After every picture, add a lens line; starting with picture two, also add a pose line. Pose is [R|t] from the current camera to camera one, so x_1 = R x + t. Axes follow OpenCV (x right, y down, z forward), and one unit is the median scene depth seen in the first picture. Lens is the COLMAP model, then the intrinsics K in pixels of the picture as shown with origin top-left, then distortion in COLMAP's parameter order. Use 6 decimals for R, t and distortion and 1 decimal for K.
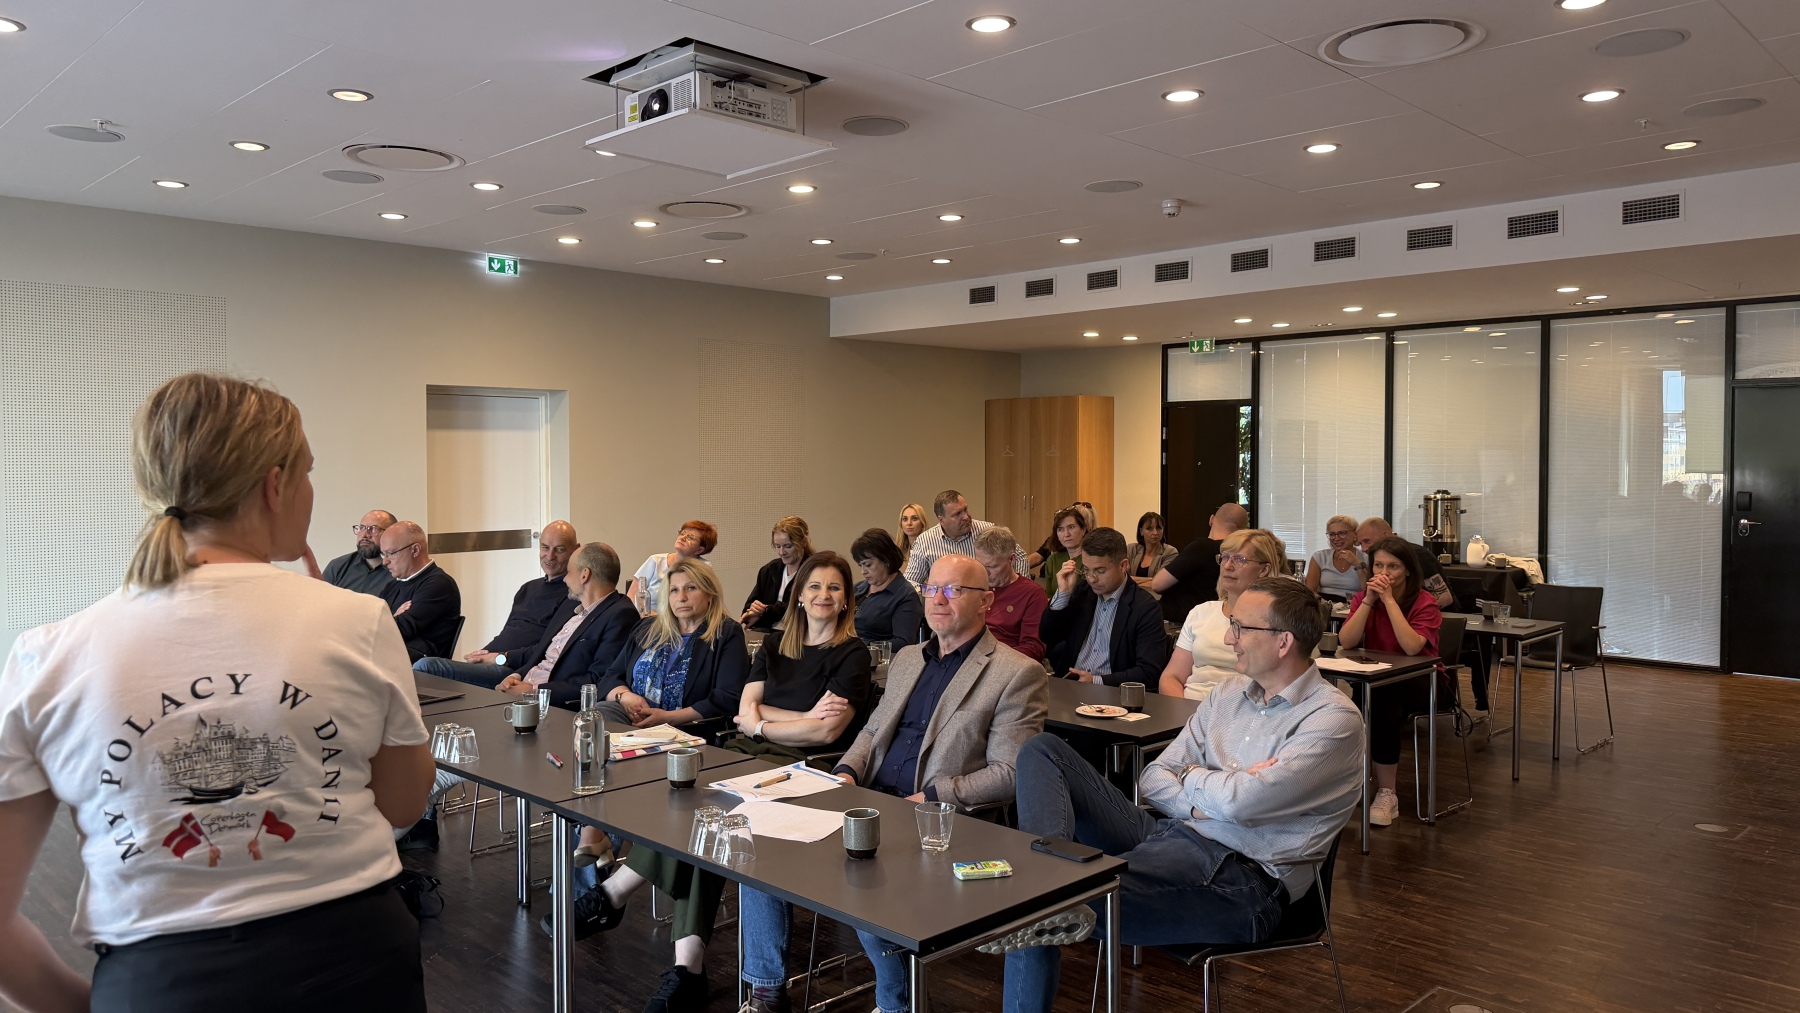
lens RADIAL K [[1221.2, 0, 896.1], [0, 1221.2, 495.6], [0, 0, 1]] dist [0.057754, -0.093562]
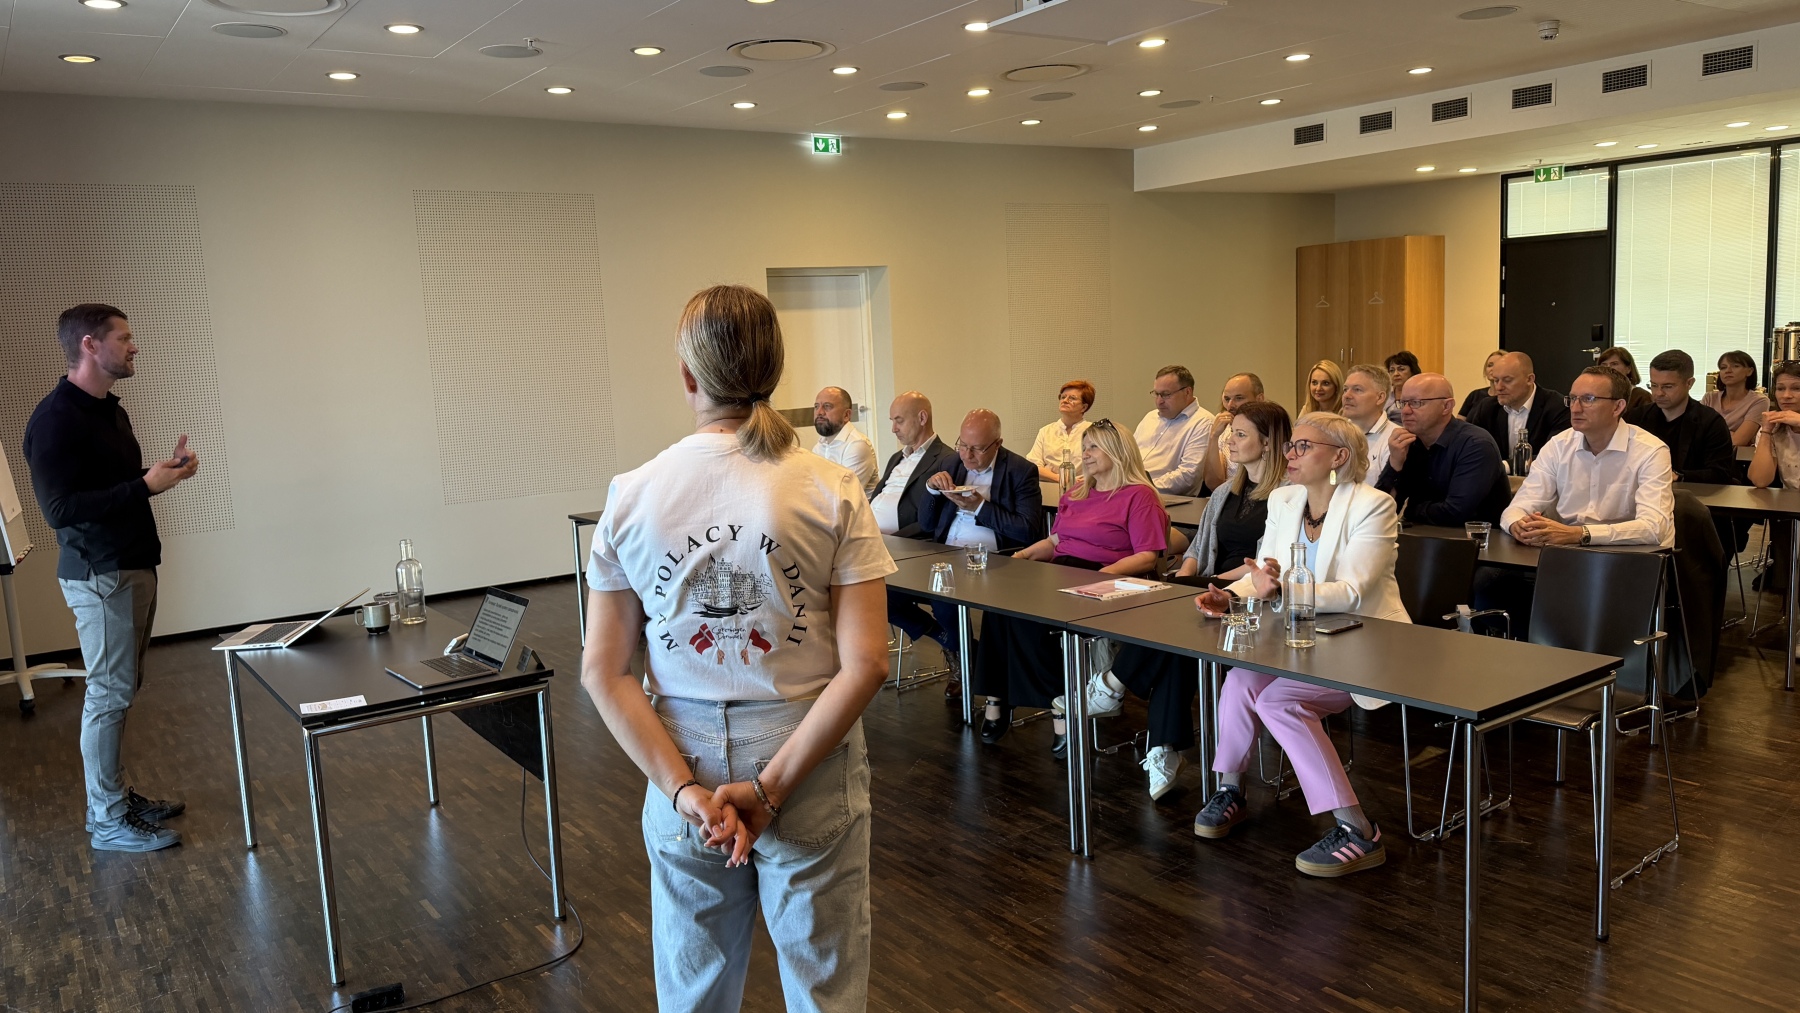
lens RADIAL K [[1270.6, 0, 900.0], [0, 1270.6, 506.5], [0, 0, 1]] dist [0.105021, -0.214122]
pose [[0.981306, -0.021719, -0.191224, -0.075474], [0.042614, 0.993469, 0.105845, 0.002931], [0.187677, -0.112015, 0.975823, -0.080336]]
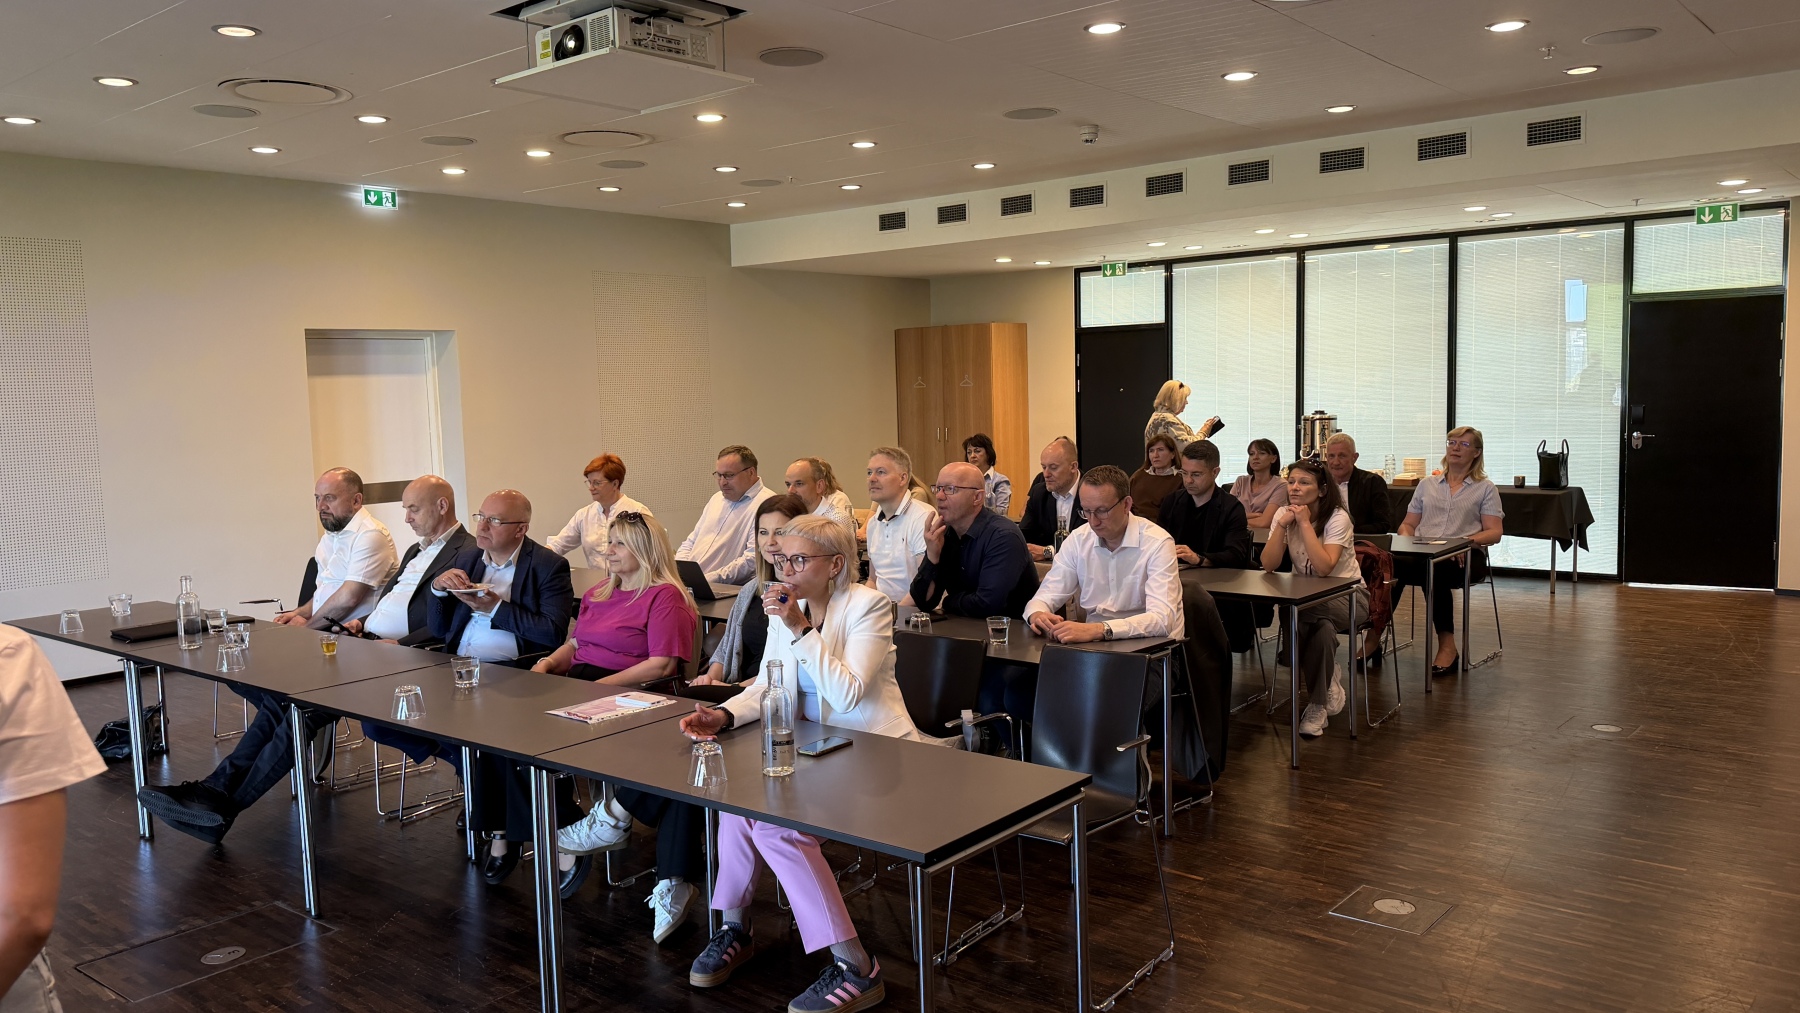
lens RADIAL K [[1270.6, 0, 900.0], [0, 1270.6, 506.5], [0, 0, 1]] dist [0.105021, -0.214122]
pose [[0.996285, -0.034196, 0.079032, -0.014244], [0.029188, 0.997543, 0.063681, -0.005029], [-0.081016, -0.061137, 0.994836, -0.022957]]
